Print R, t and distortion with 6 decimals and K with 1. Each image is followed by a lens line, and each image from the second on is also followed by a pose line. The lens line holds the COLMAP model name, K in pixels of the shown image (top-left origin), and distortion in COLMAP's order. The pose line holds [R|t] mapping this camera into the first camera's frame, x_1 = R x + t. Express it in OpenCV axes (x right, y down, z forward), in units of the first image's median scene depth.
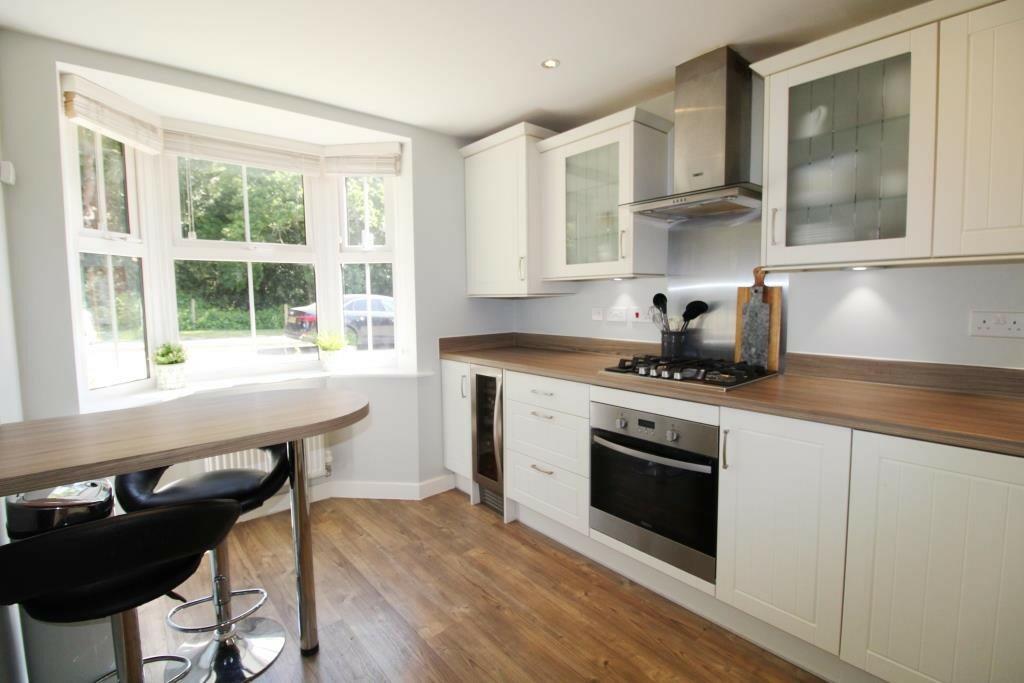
lens RADIAL K [[477.9, 0, 518.1], [0, 477.9, 334.9], [0, 0, 1]] dist [-0.001199, -0.000073]
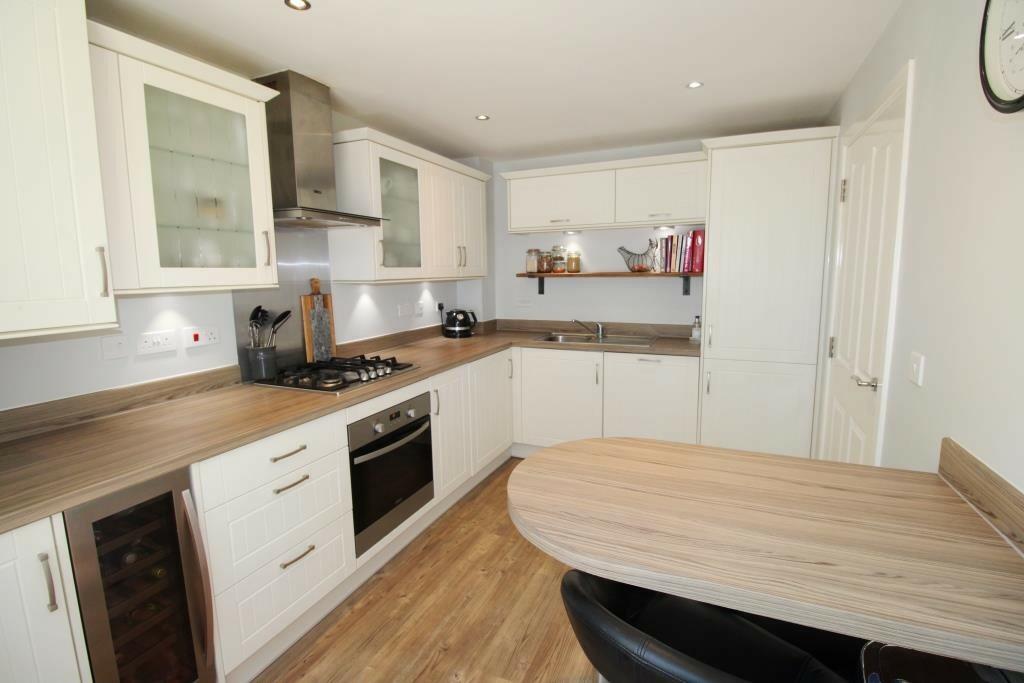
lens RADIAL K [[477.9, 0, 518.1], [0, 477.9, 334.9], [0, 0, 1]] dist [-0.001199, -0.000073]
pose [[-0.433932, -0.106324, 0.894650, -0.805507], [0.085806, 0.983621, 0.158516, -0.152718], [-0.896850, 0.145551, -0.417702, 1.091432]]
